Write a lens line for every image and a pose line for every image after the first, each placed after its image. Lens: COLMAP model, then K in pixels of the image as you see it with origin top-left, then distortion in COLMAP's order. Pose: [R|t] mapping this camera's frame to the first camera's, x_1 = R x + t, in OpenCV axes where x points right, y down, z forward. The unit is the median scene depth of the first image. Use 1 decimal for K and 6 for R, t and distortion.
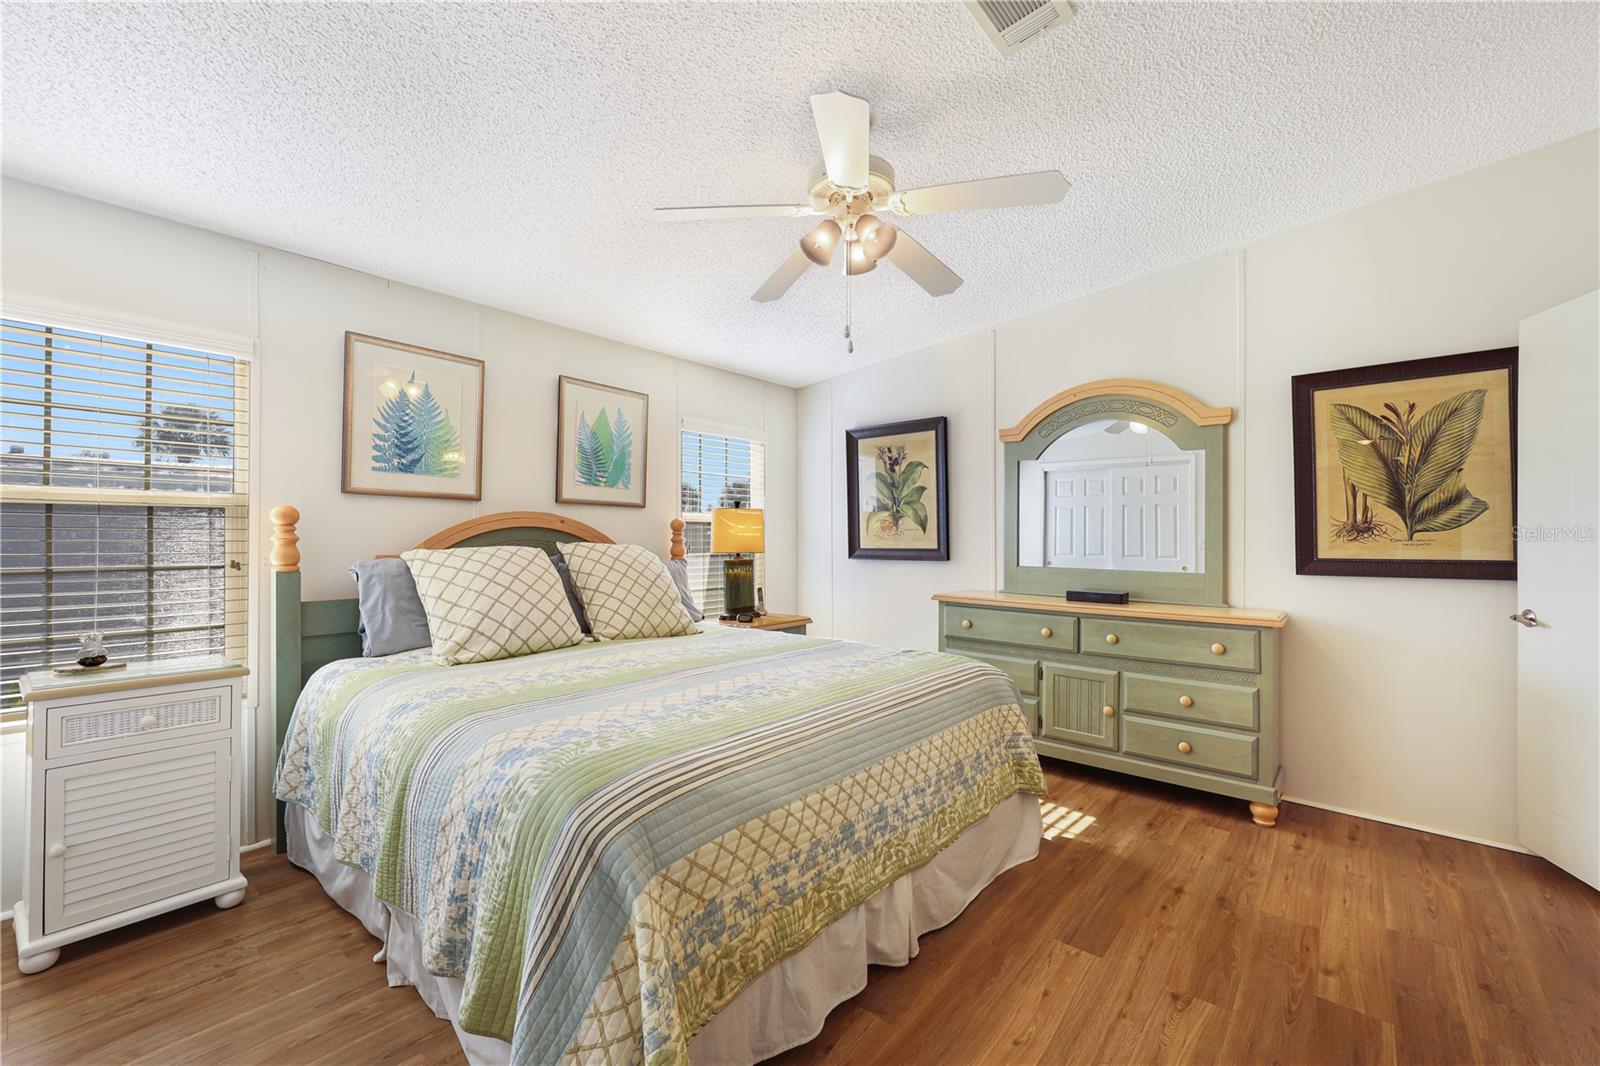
lens RADIAL K [[656.0, 0, 795.6], [0, 656.0, 530.3], [0, 0, 1]] dist [0.000208, -0.000339]
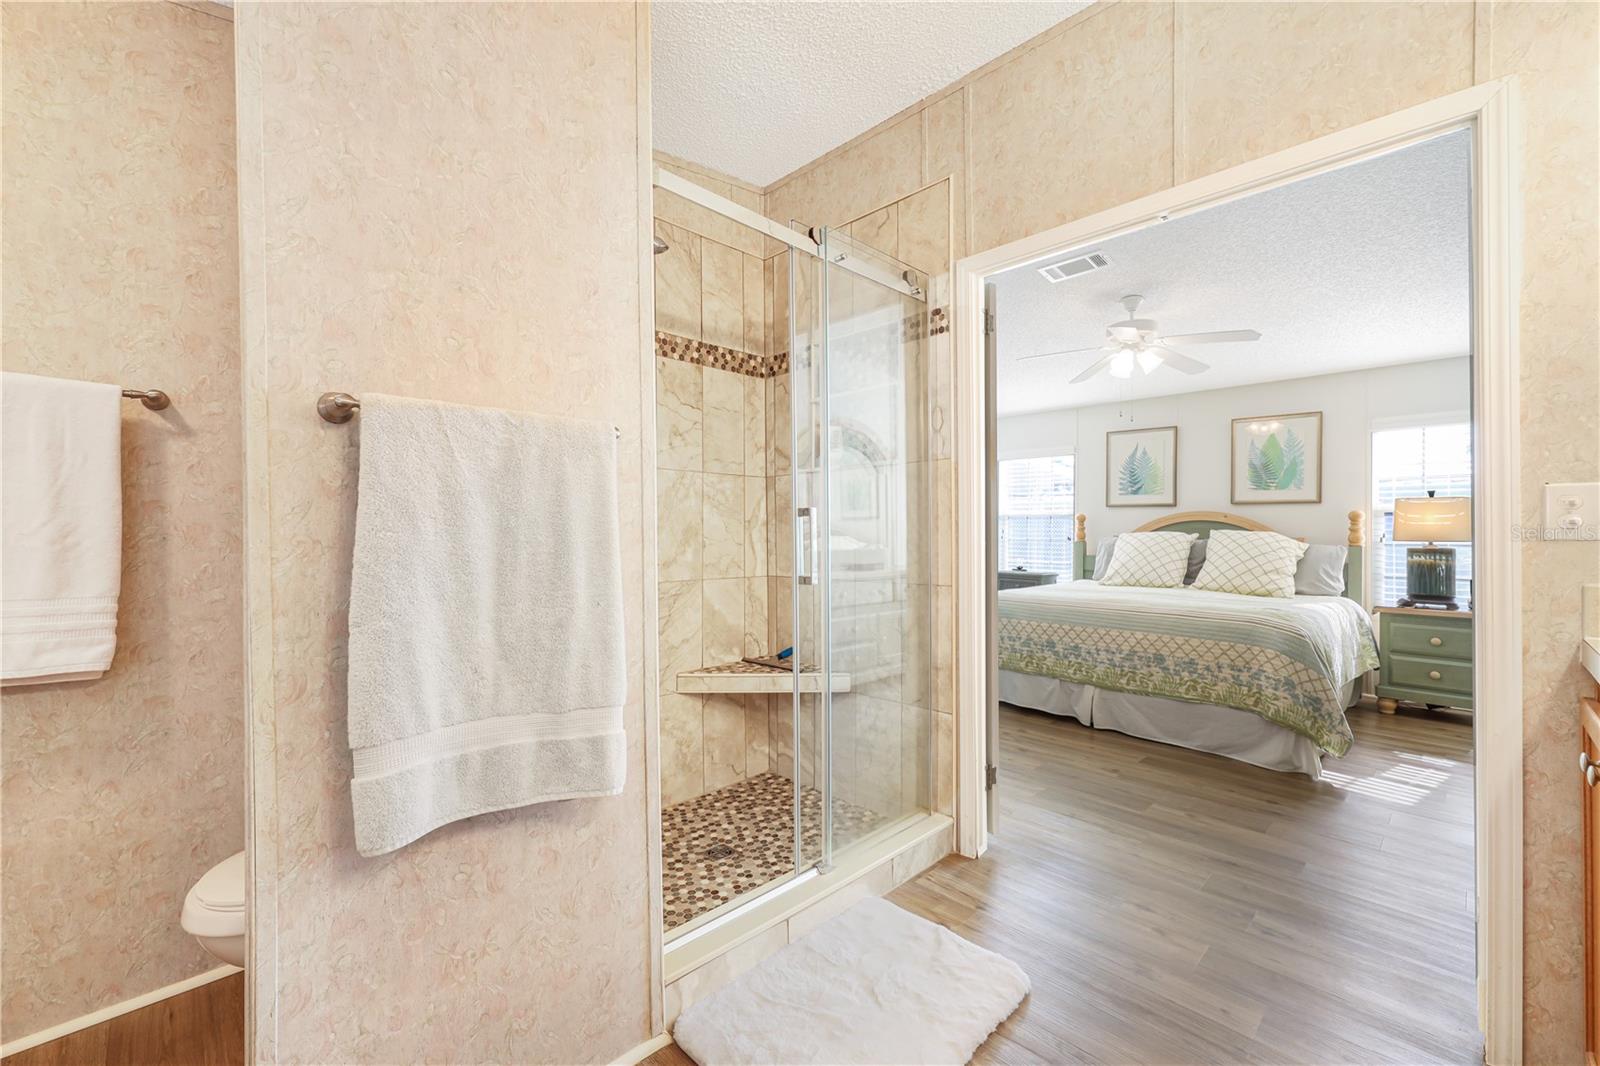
lens RADIAL K [[656.0, 0, 796.9], [0, 656.0, 529.7], [0, 0, 1]] dist [0.000208, -0.000339]
pose [[-0.100066, -0.012201, -0.994906, 1.487101], [0.000365, 0.999924, -0.012300, 0.041755], [0.994981, -0.001594, -0.100054, 0.187572]]
